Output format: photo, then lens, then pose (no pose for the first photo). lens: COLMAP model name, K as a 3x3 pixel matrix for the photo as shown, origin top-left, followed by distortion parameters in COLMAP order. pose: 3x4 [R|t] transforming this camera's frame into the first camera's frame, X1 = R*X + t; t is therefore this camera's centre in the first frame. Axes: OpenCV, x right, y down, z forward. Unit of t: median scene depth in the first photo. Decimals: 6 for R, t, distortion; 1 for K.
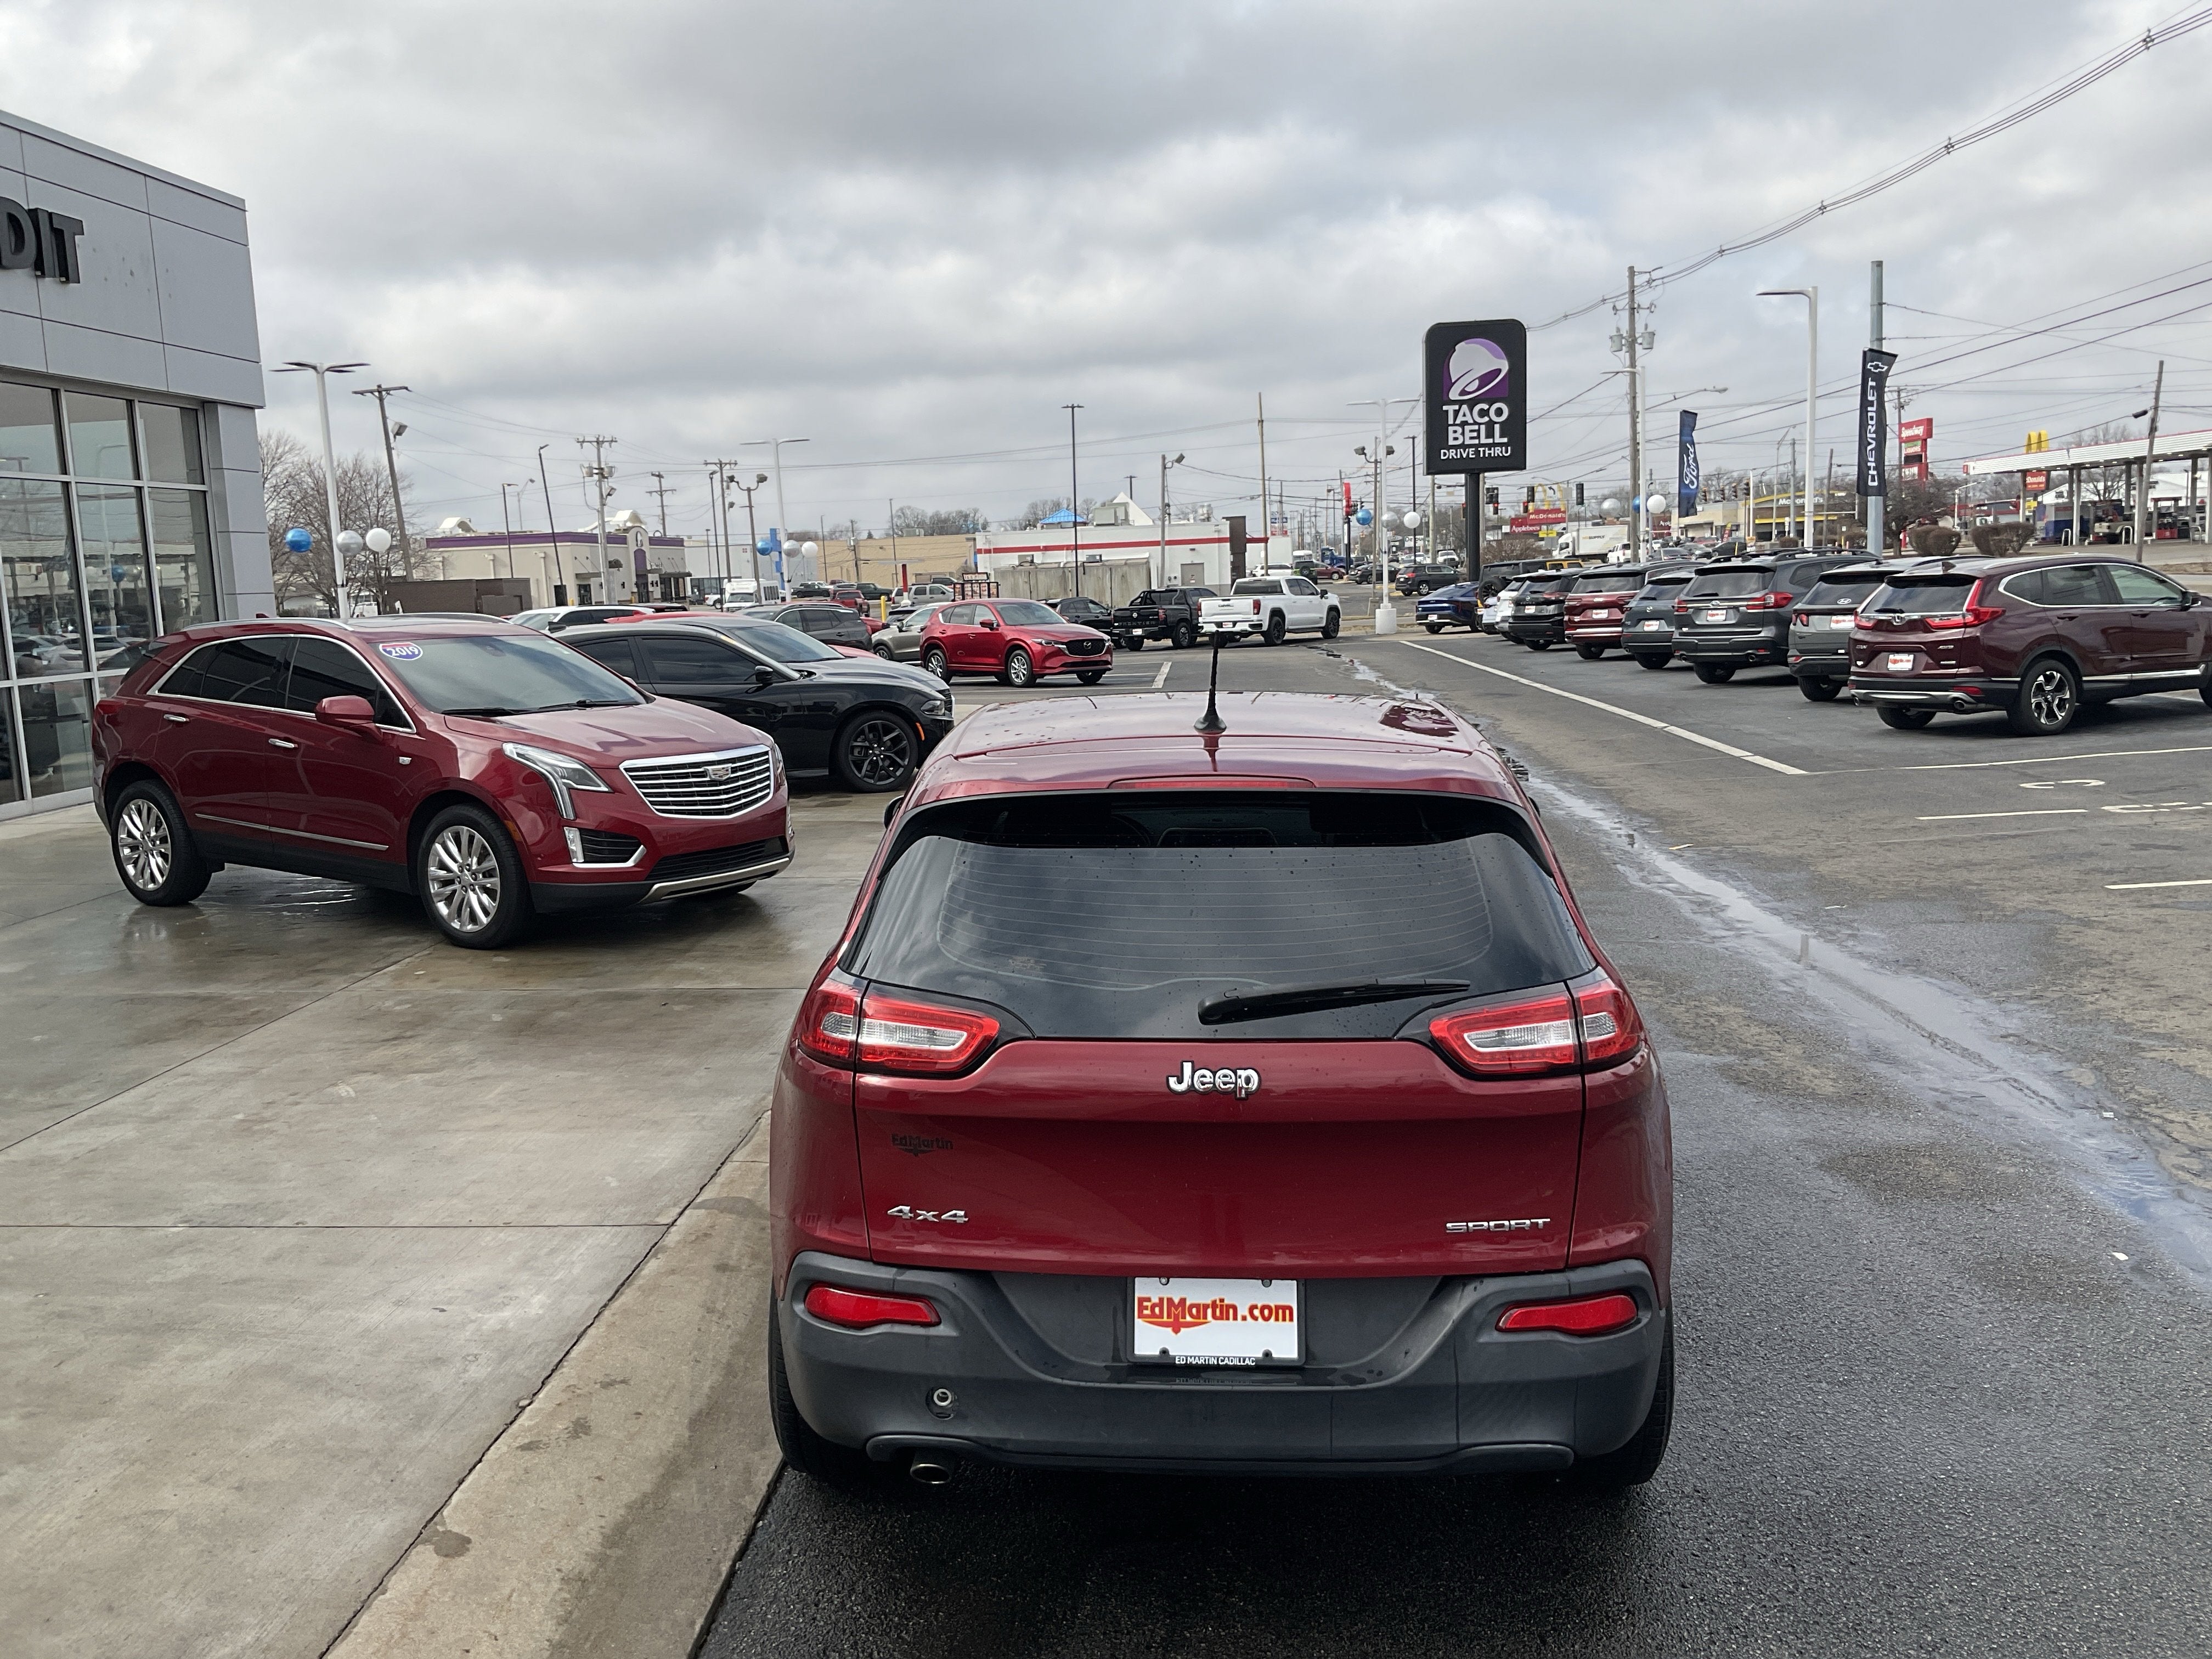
lens RADIAL K [[1825.5, 0, 1109.9], [0, 1825.5, 829.5], [0, 0, 1]] dist [0.067847, -0.133833]
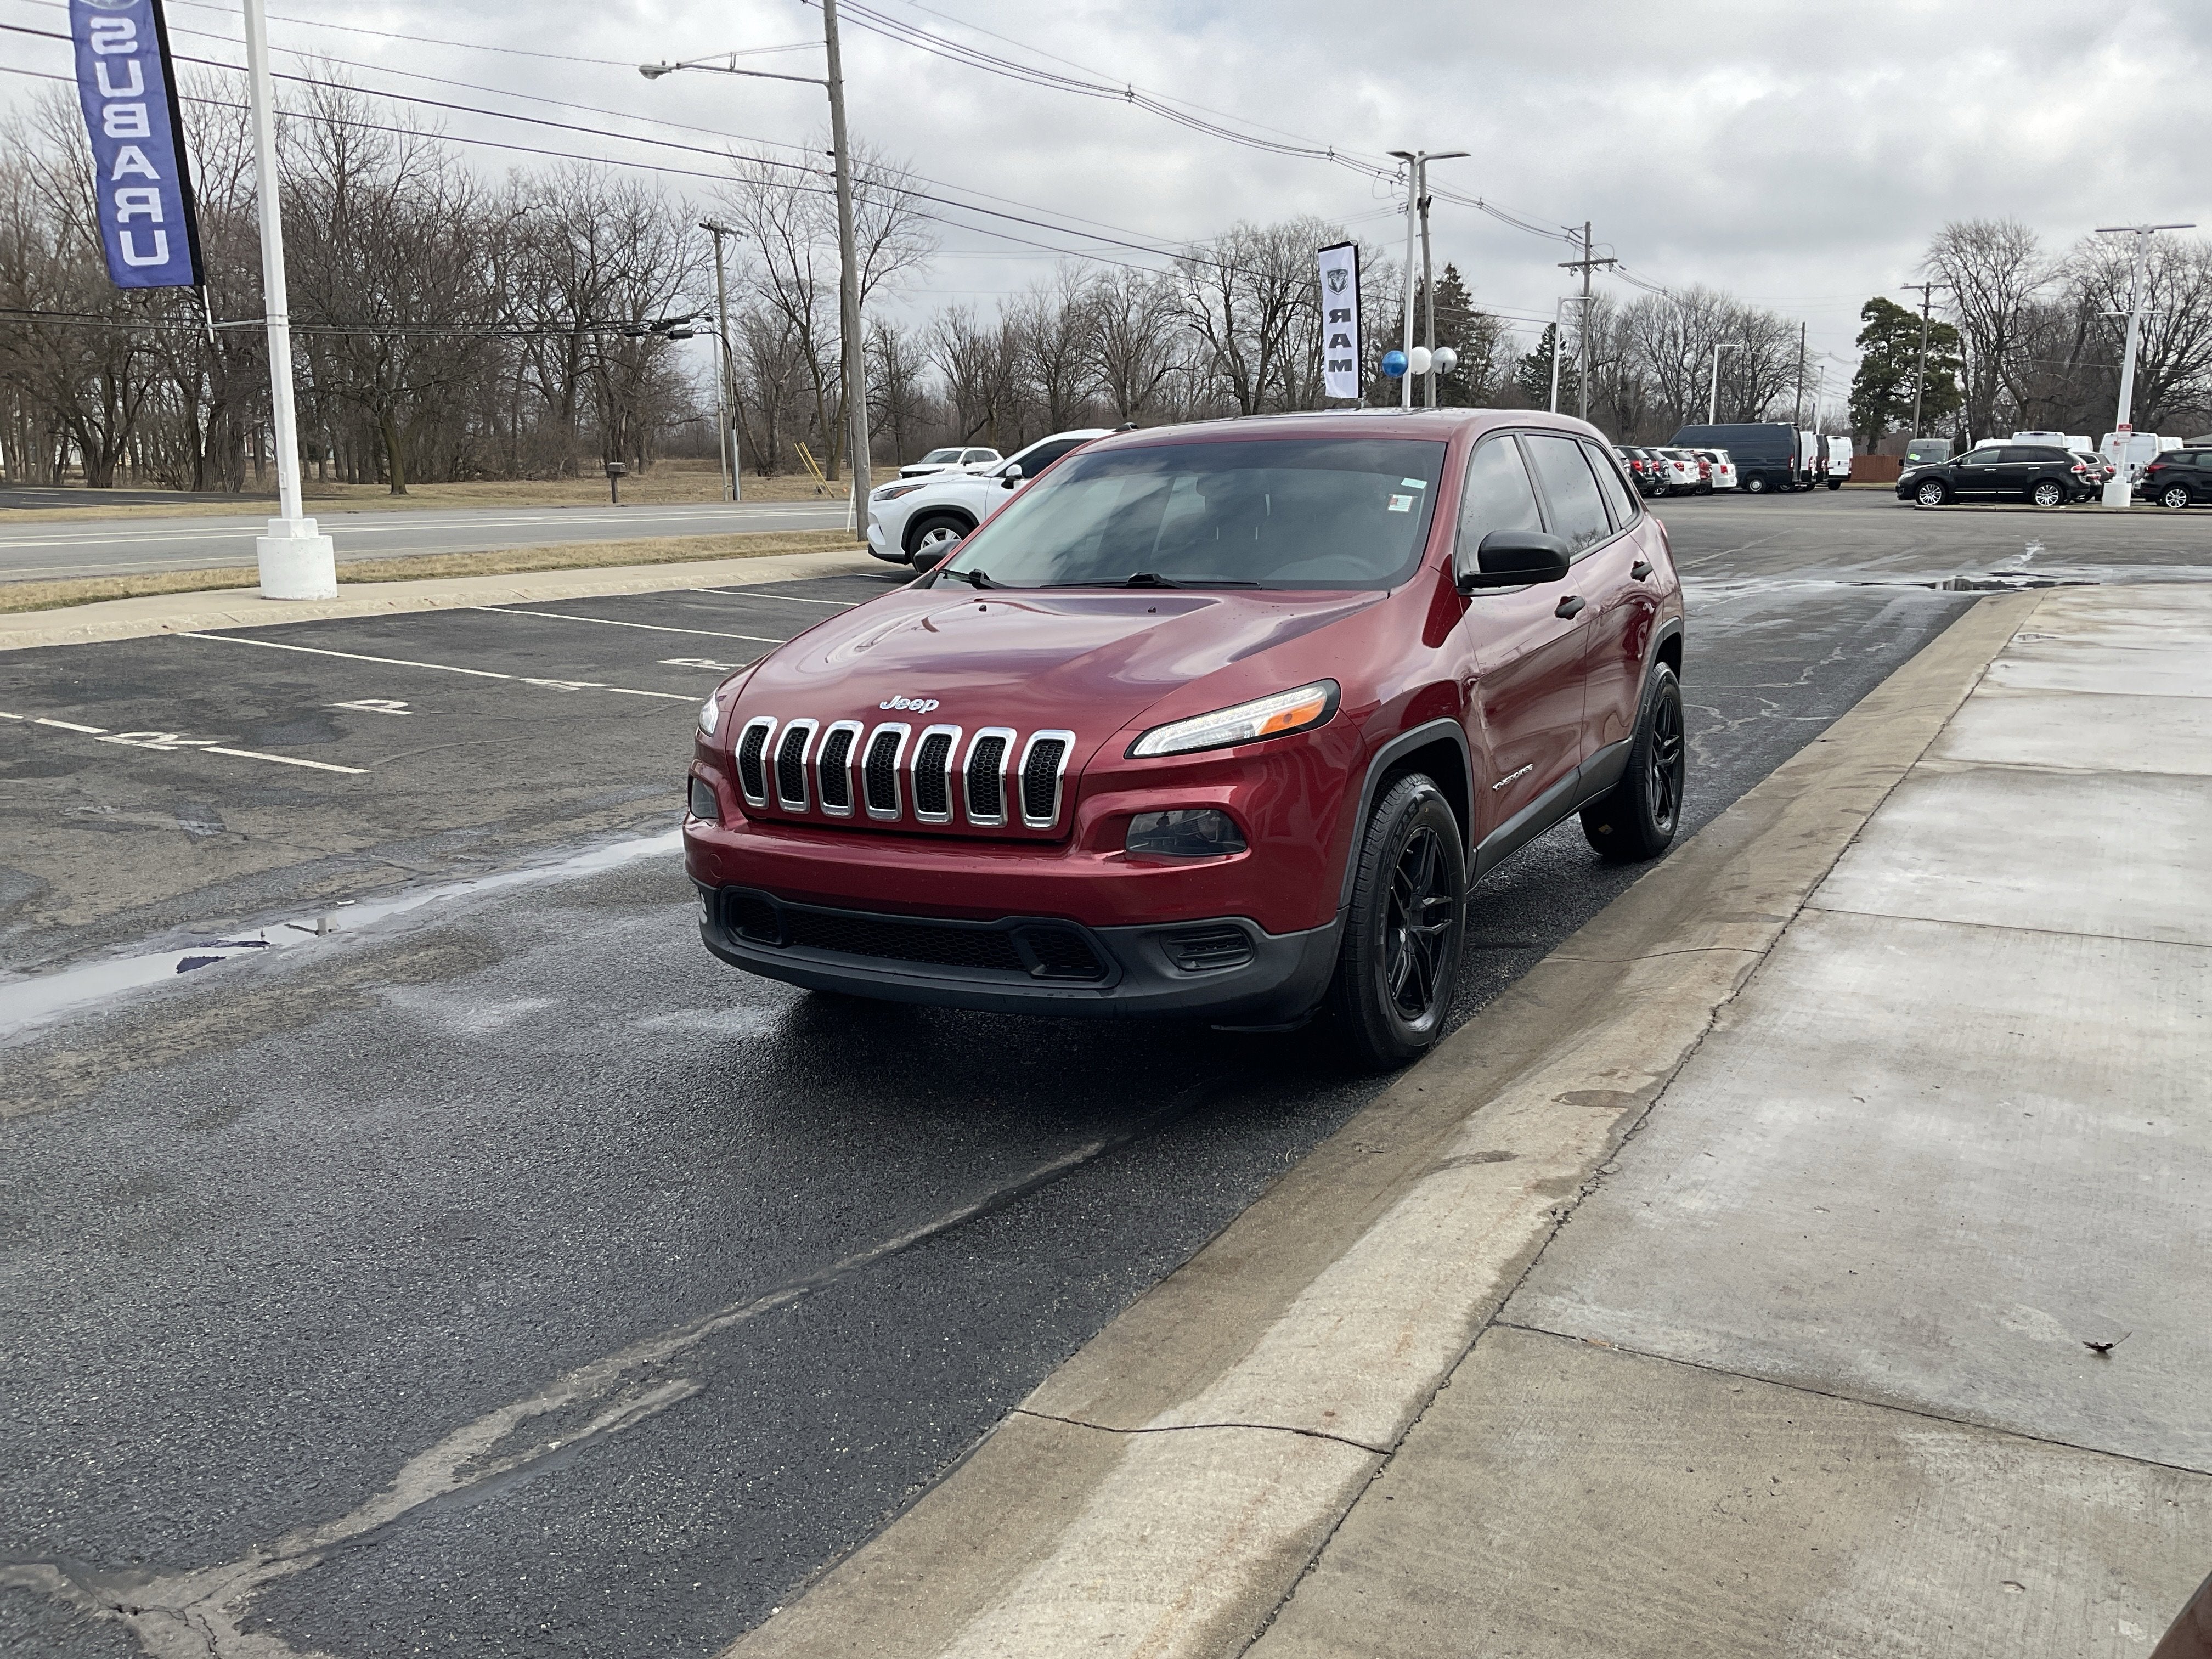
lens RADIAL K [[1825.5, 0, 1092.8], [0, 1825.5, 842.3], [0, 0, 1]] dist [0.067847, -0.133833]
pose [[-0.895720, -0.047985, 0.442021, -0.190447], [0.100564, 0.946531, 0.306538, -0.101008], [-0.433096, 0.319024, -0.843002, 1.148244]]
